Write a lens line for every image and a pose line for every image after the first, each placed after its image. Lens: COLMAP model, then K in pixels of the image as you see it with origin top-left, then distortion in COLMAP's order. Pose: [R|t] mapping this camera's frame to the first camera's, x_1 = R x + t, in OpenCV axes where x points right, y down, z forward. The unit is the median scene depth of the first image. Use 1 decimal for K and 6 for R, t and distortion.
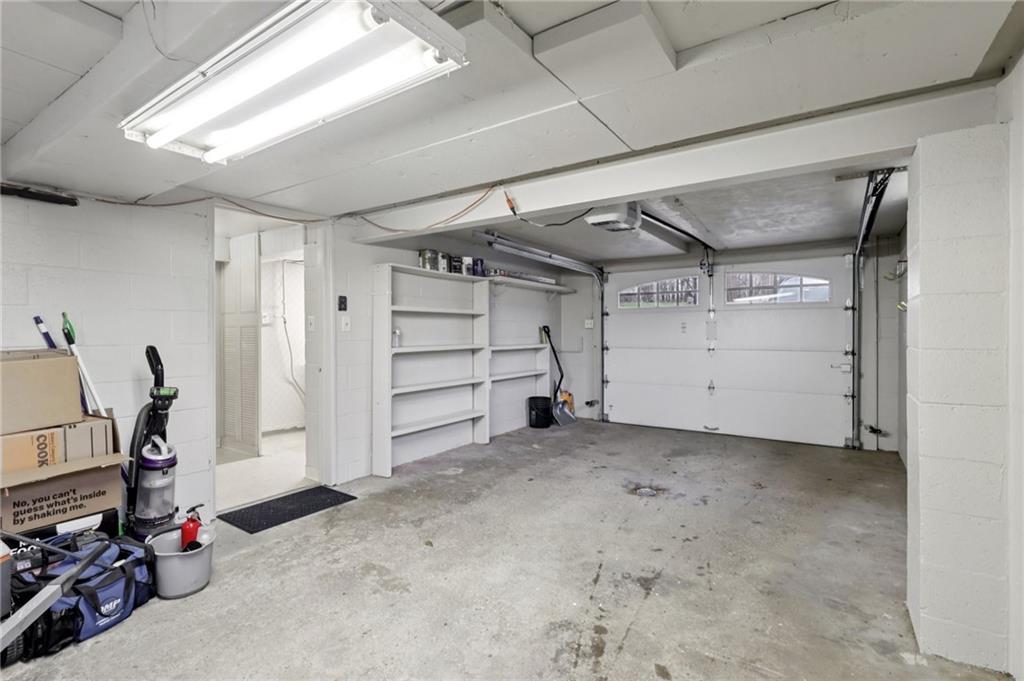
lens RADIAL K [[477.9, 0, 514.6], [0, 477.9, 335.2], [0, 0, 1]] dist [-0.005046, 0.001041]
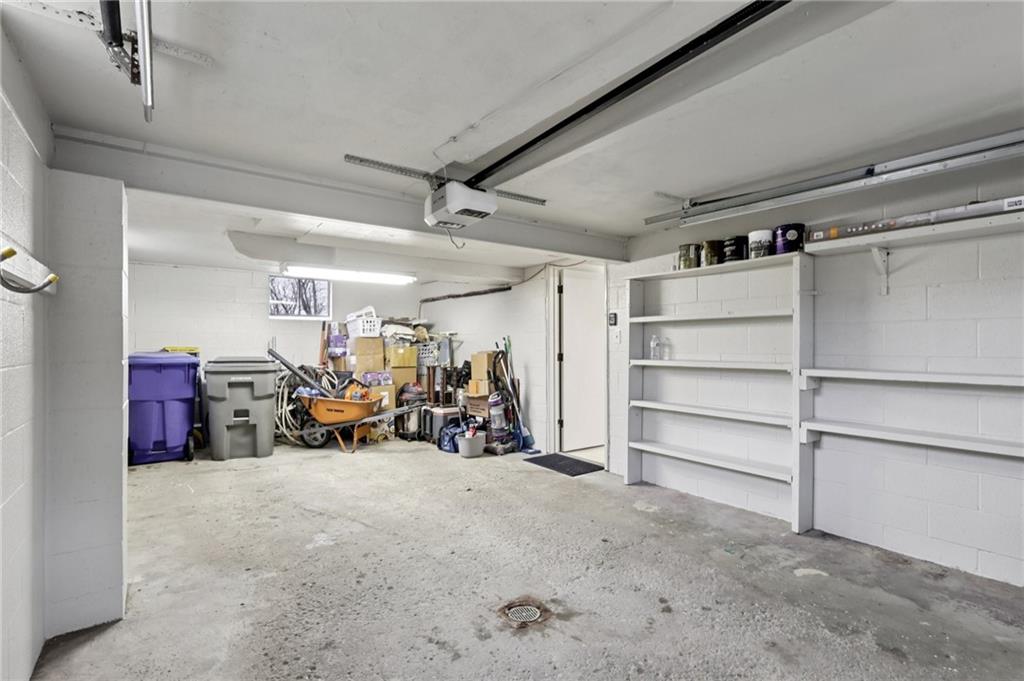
lens RADIAL K [[477.9, 0, 514.8], [0, 477.9, 345.1], [0, 0, 1]] dist [-0.005046, 0.001041]
pose [[-0.333885, 0.005342, -0.942599, 0.800360], [-0.002875, 0.999974, 0.006685, -0.010020], [0.942609, 0.004942, -0.333861, 1.130605]]
